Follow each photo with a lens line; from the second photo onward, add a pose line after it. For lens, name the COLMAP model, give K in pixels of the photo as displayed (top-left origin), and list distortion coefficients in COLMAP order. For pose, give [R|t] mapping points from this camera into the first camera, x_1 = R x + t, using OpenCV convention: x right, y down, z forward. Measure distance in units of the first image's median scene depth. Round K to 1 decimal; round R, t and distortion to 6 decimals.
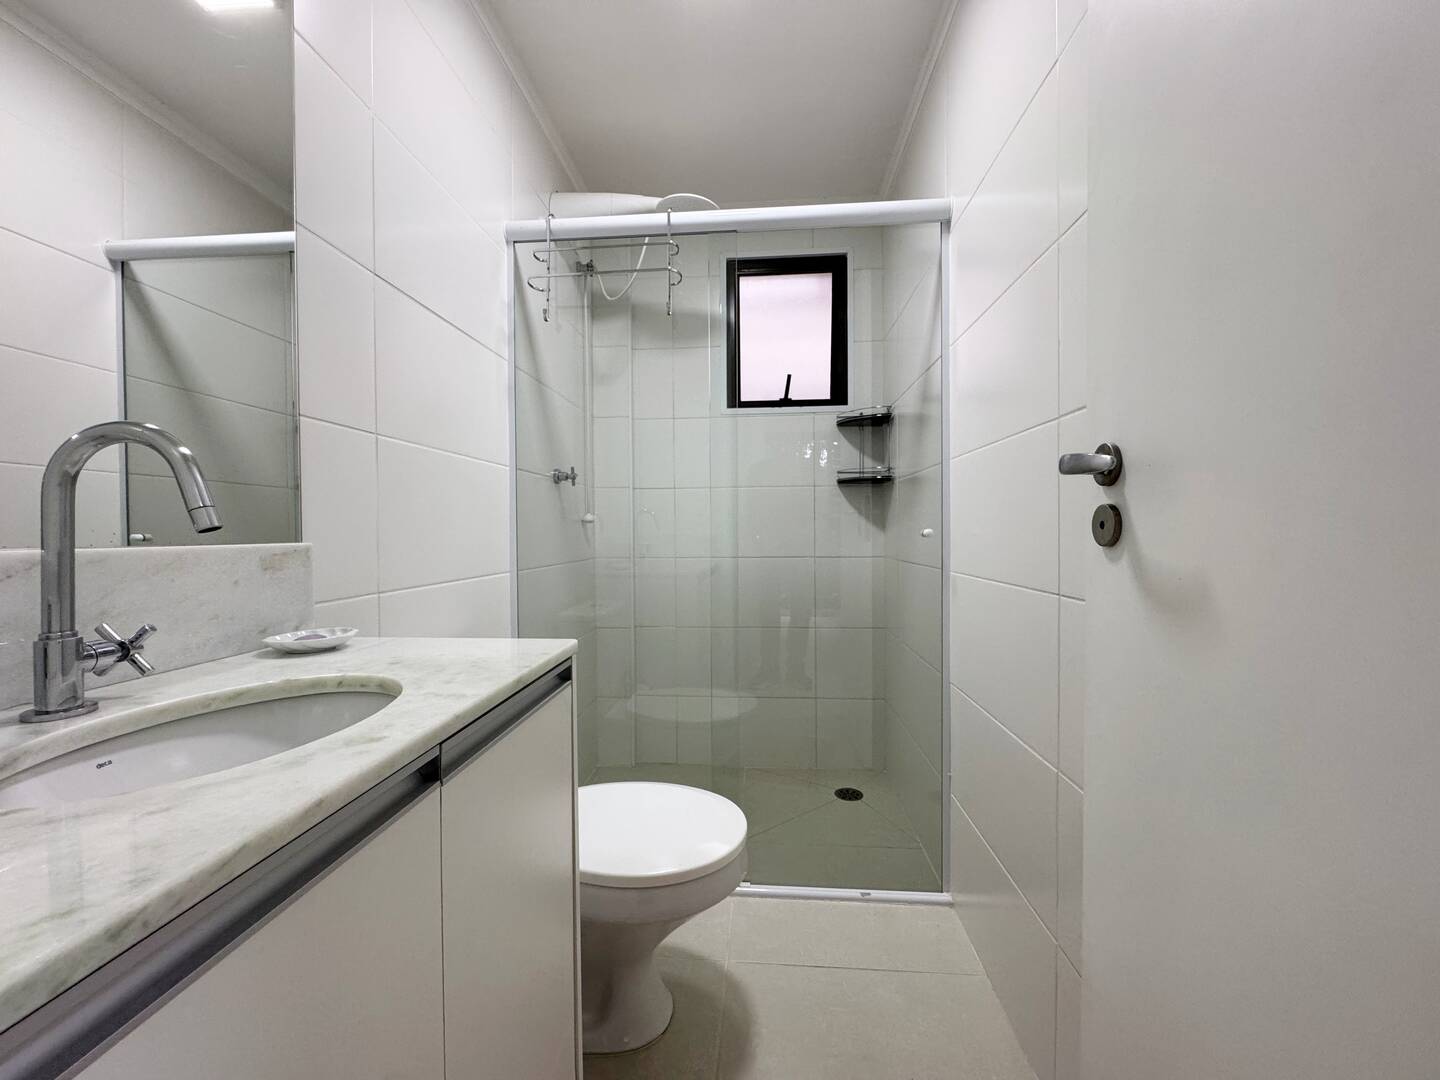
lens RADIAL K [[572.2, 0, 719.8], [0, 572.2, 538.2], [0, 0, 1]] dist [-0.005436, 0.000802]
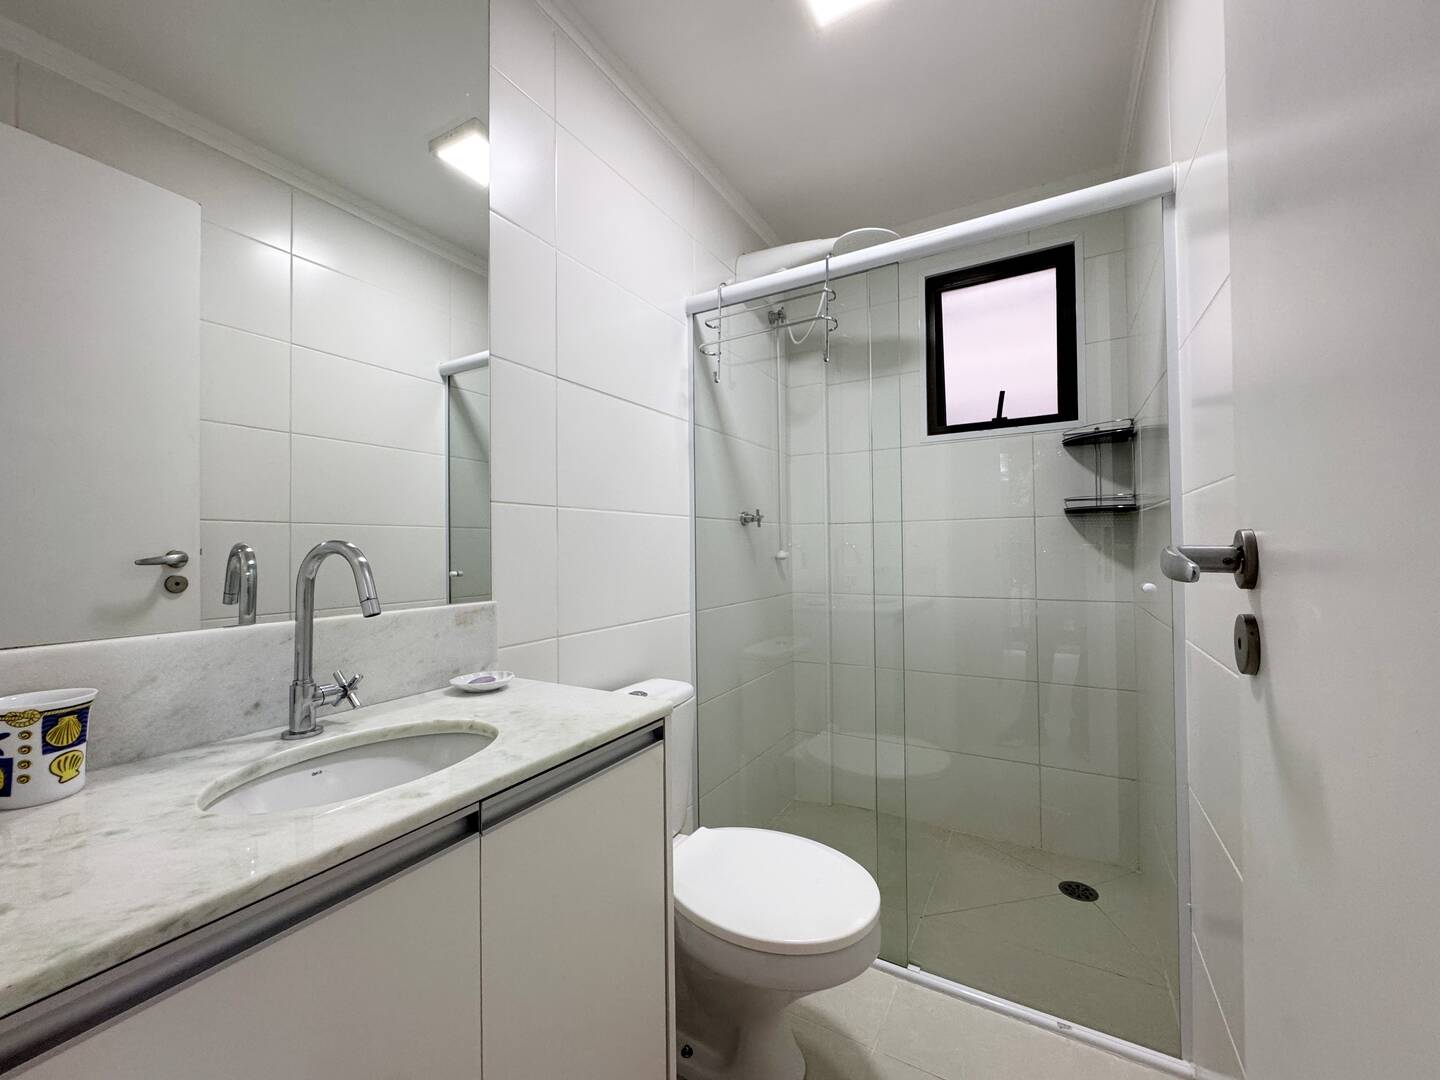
lens RADIAL K [[572.2, 0, 720.3], [0, 572.2, 539.2], [0, 0, 1]] dist [-0.005436, 0.000802]
pose [[0.902913, -0.009153, -0.429727, 0.162008], [-0.000919, 0.999730, -0.023226, -0.056394], [0.429823, 0.021366, 0.902660, 0.029918]]
